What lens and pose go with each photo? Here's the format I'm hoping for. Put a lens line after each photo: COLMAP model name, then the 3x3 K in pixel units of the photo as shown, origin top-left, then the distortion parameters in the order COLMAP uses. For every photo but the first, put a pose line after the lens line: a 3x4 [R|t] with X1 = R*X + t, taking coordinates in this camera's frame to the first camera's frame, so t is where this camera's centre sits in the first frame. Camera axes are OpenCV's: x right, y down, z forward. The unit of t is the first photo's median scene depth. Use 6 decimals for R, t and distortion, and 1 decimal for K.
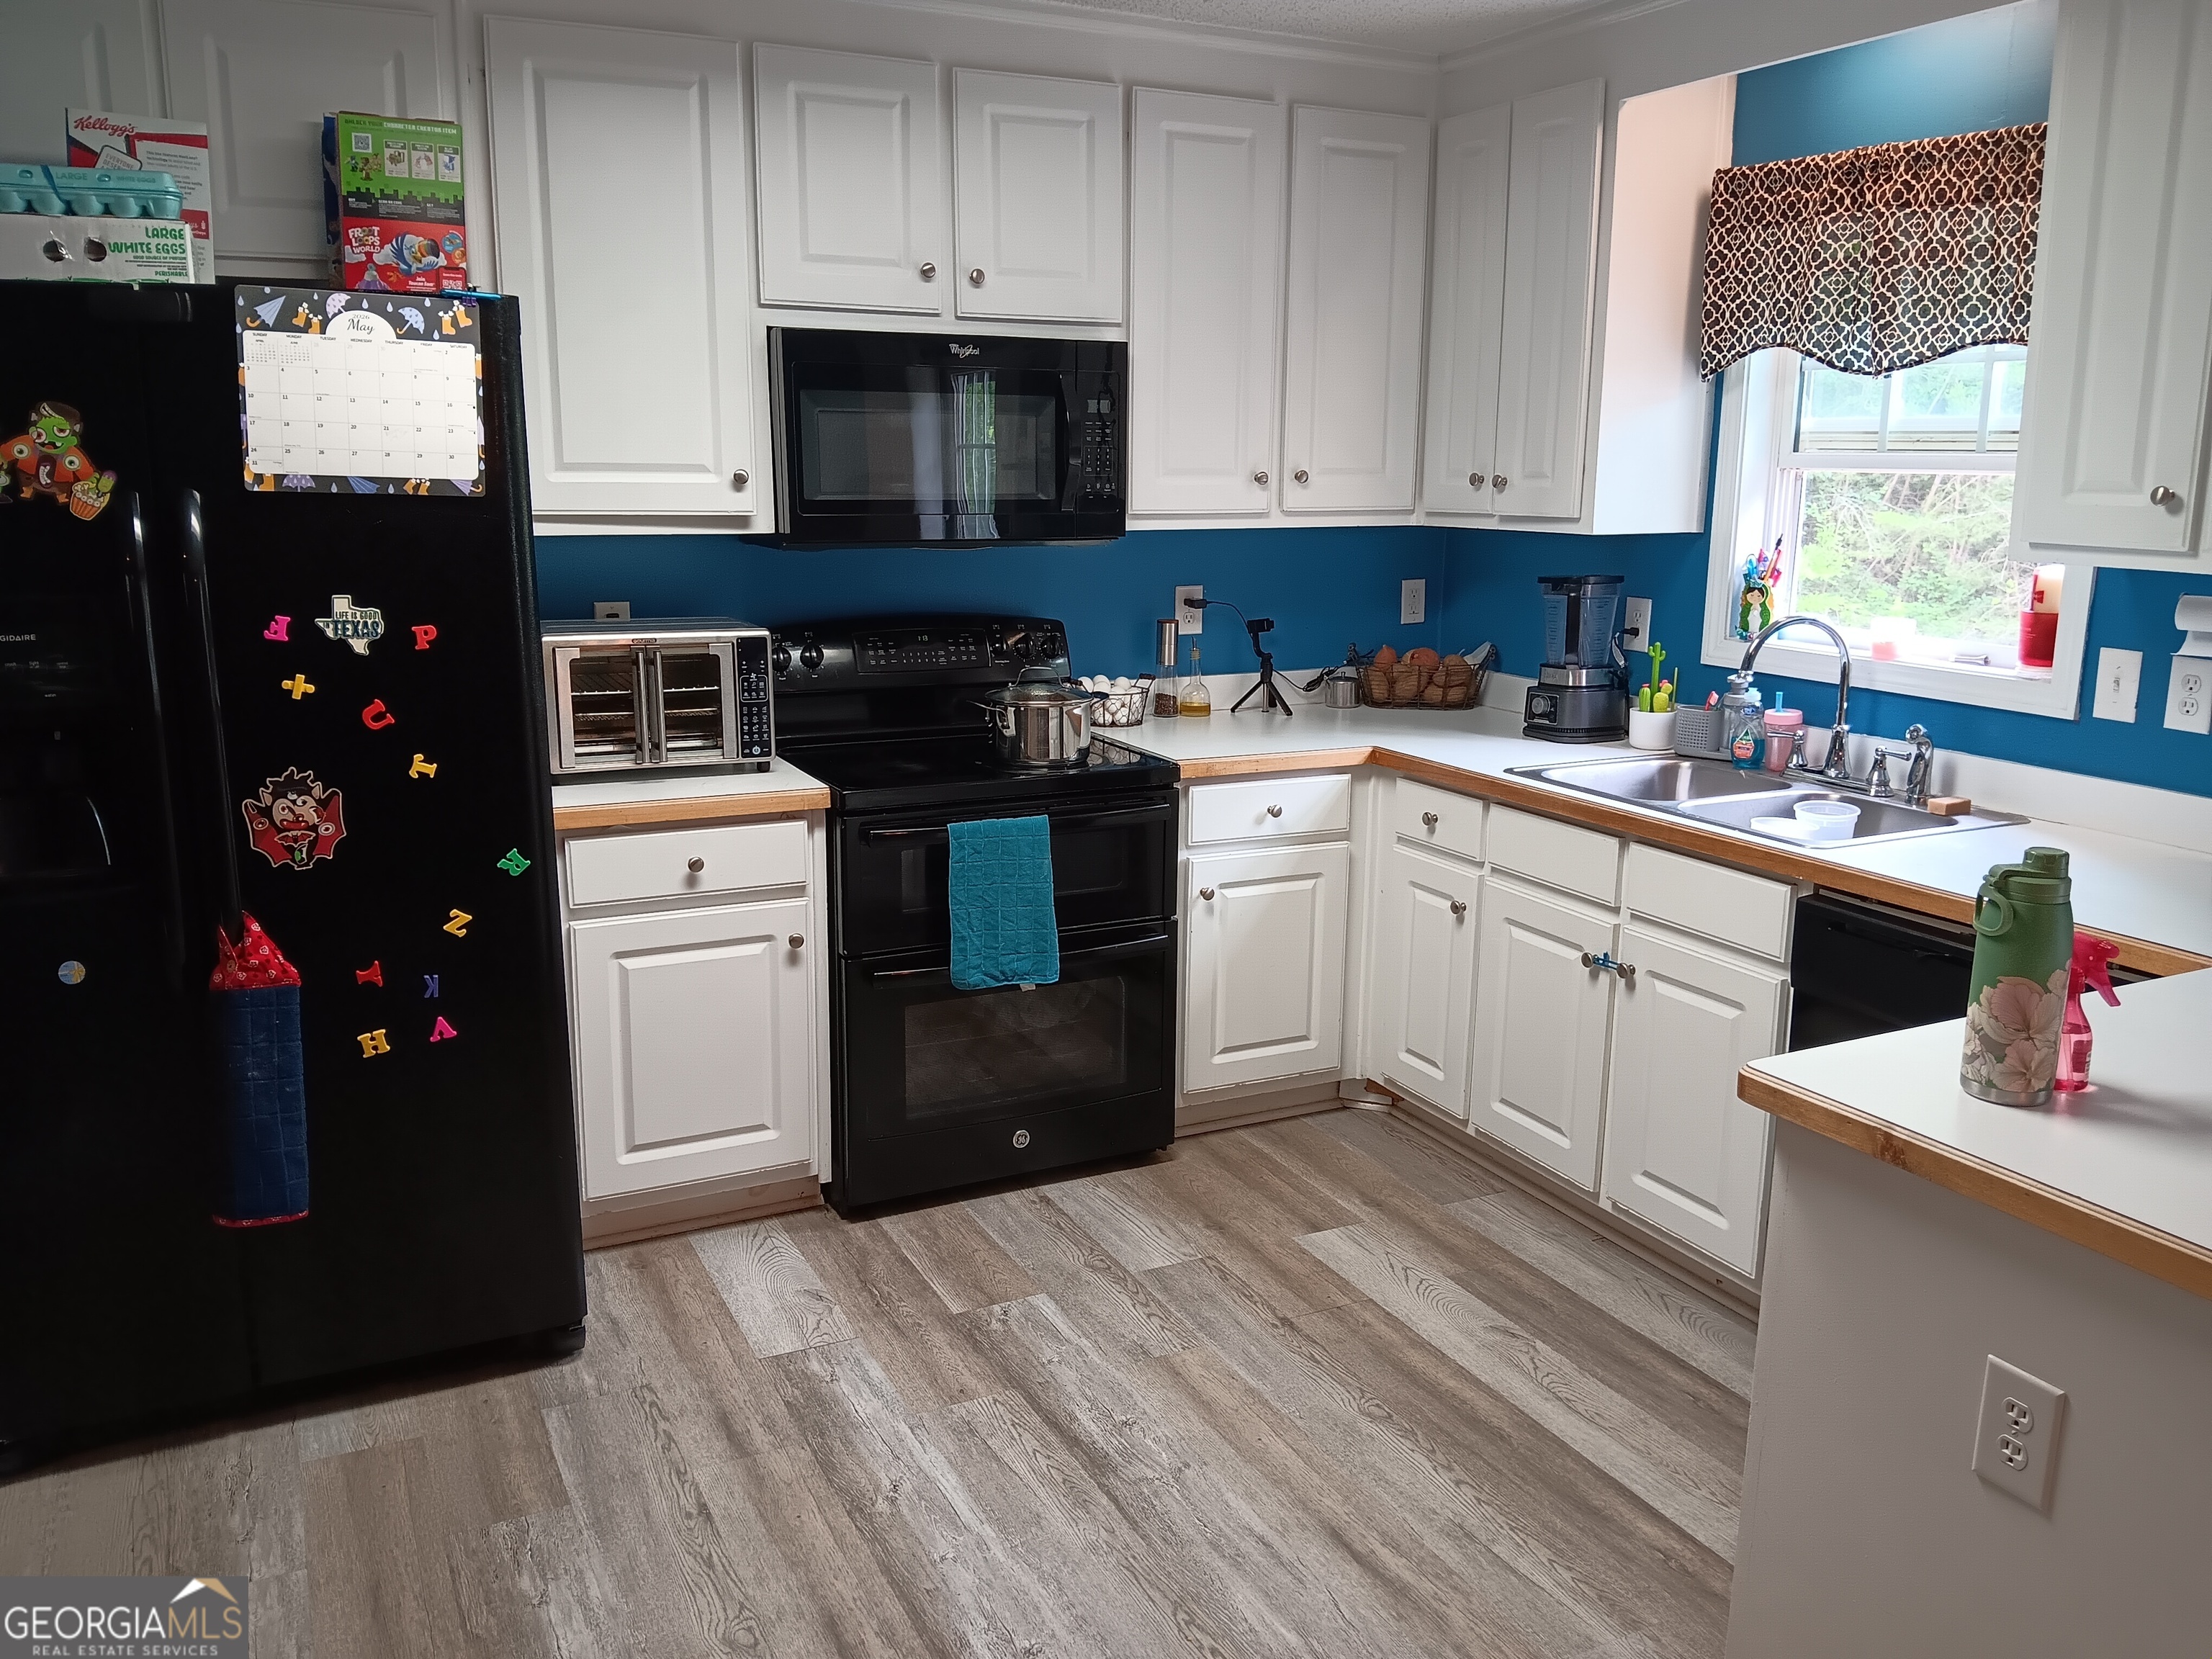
lens RADIAL K [[1766.1, 0, 1113.4], [0, 1766.1, 825.7], [0, 0, 1]] dist [0.042089, -0.075471]
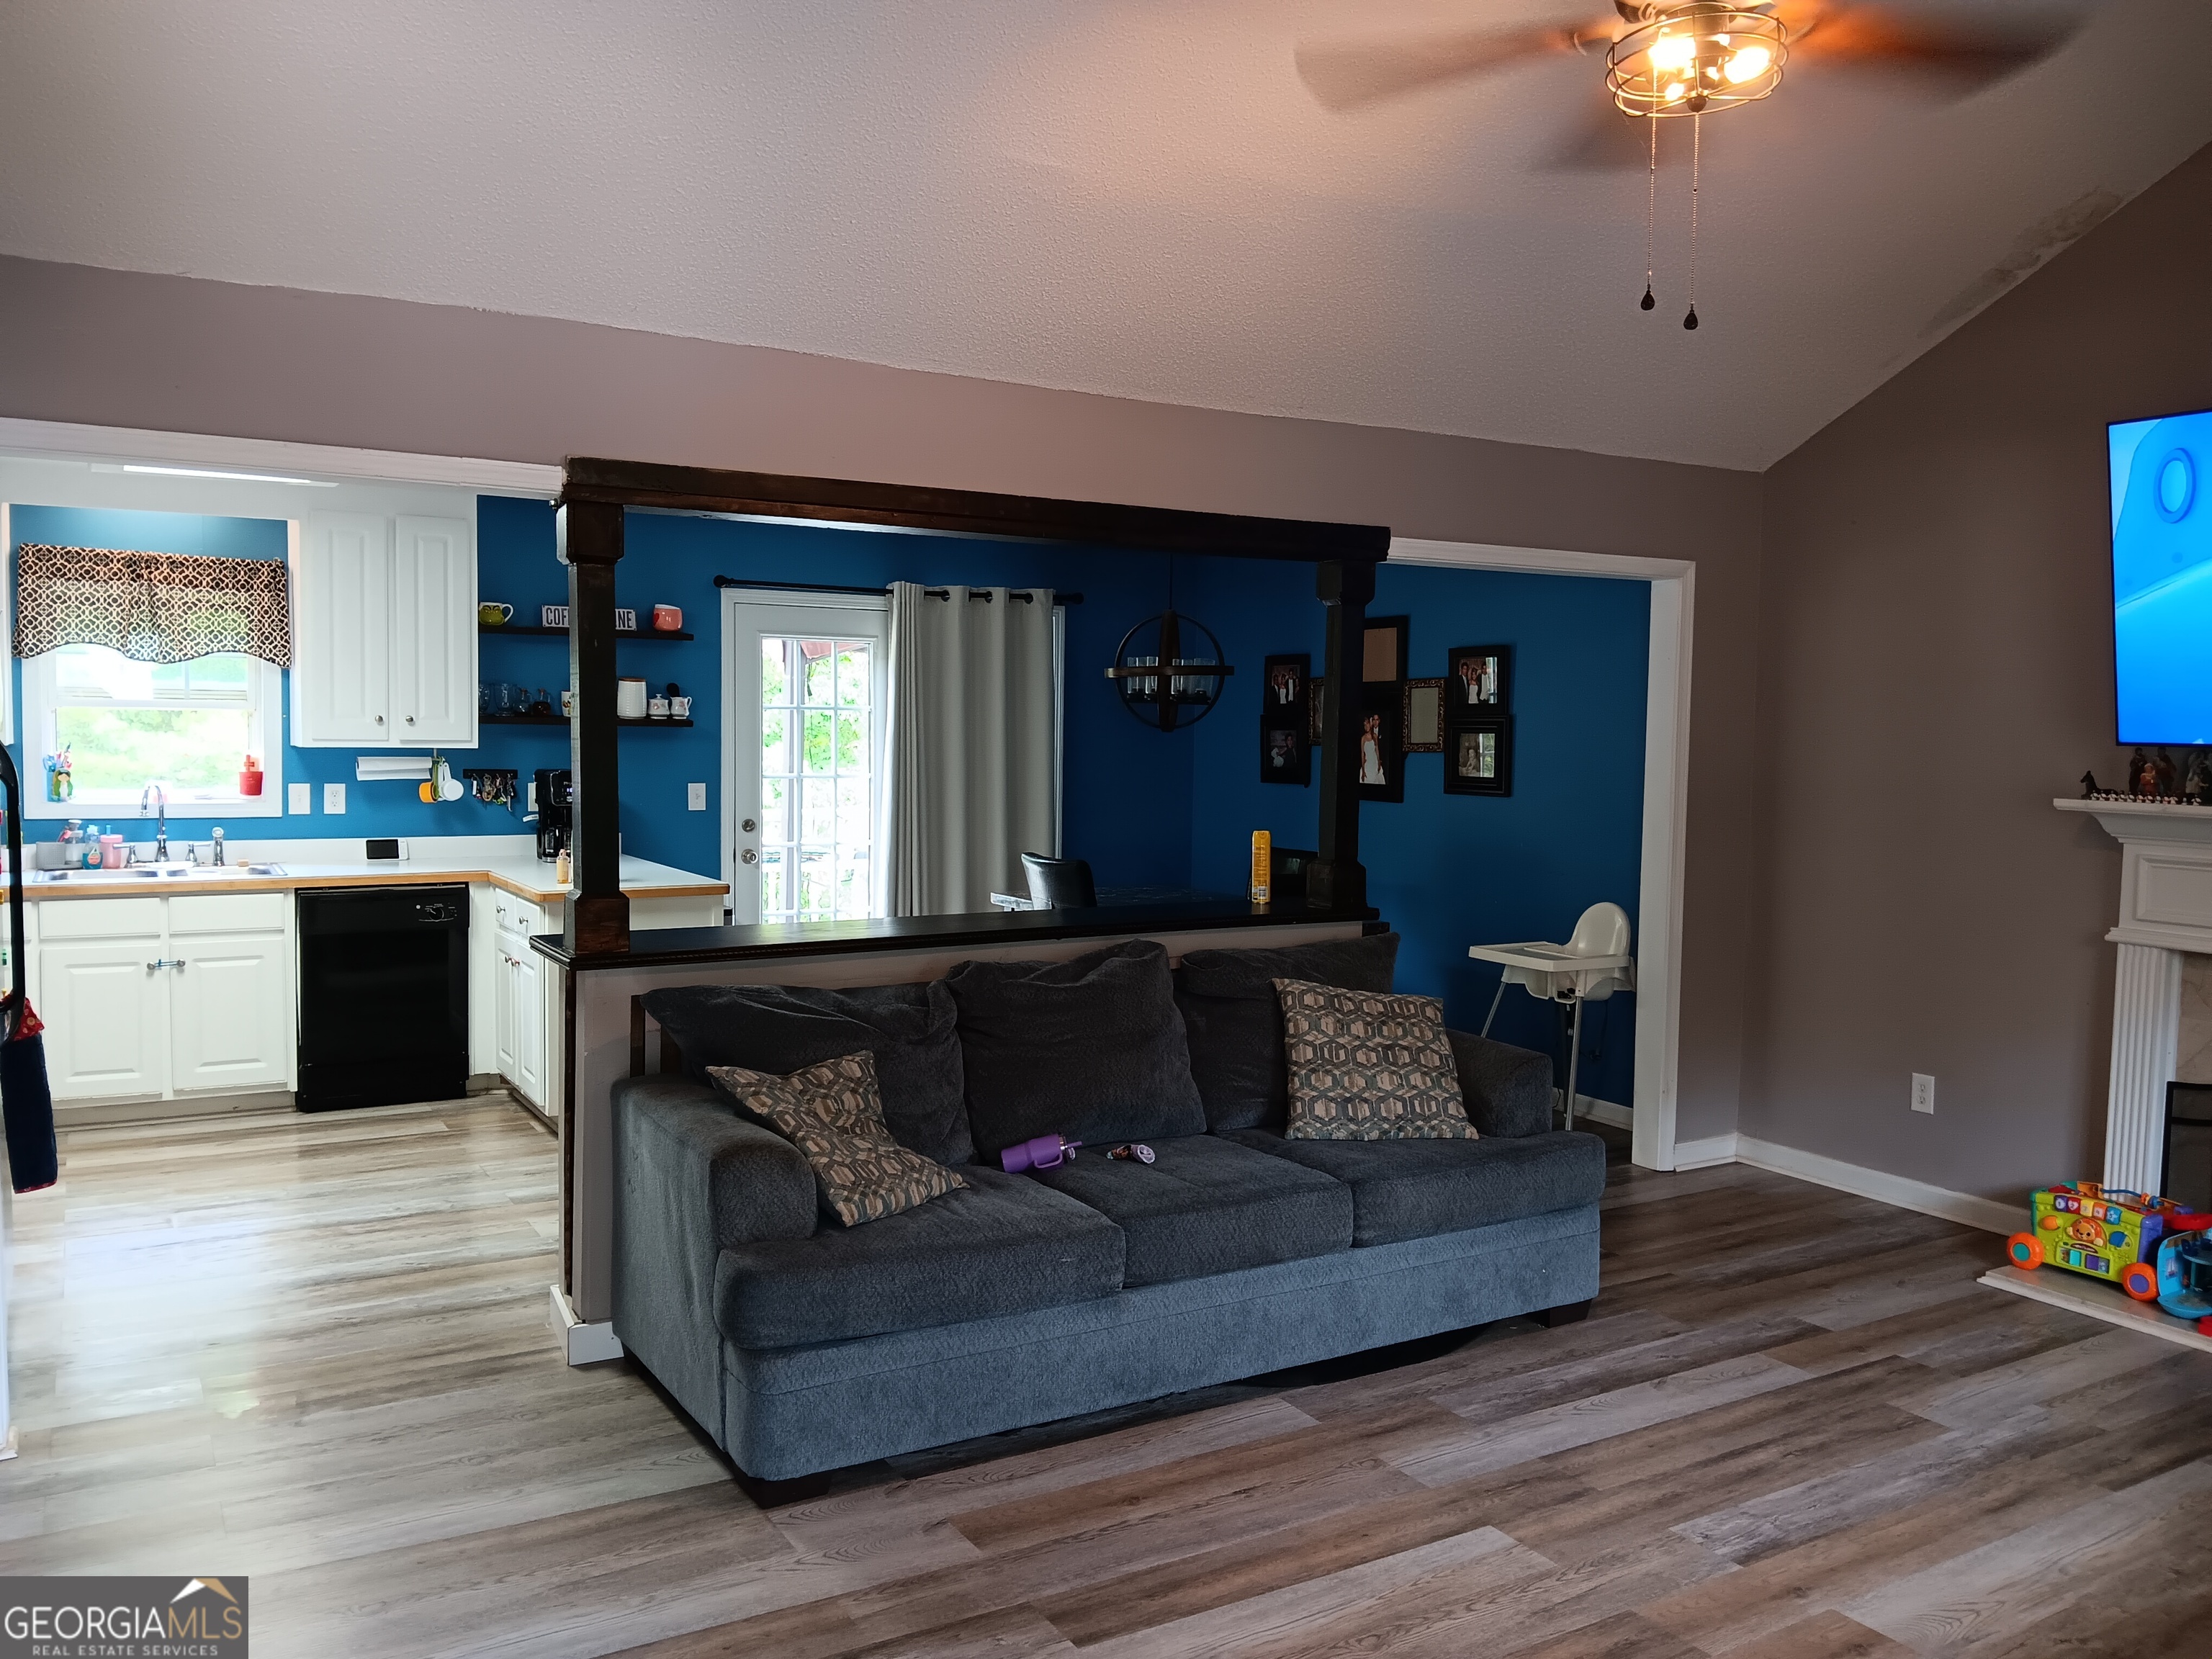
lens RADIAL K [[1766.1, 0, 1111.2], [0, 1766.1, 838.5], [0, 0, 1]] dist [0.042089, -0.075471]
pose [[-0.051426, -0.074523, 0.995892, -1.686728], [0.194001, 0.977470, 0.083162, -0.014900], [-0.979653, 0.197481, -0.035810, 0.048871]]
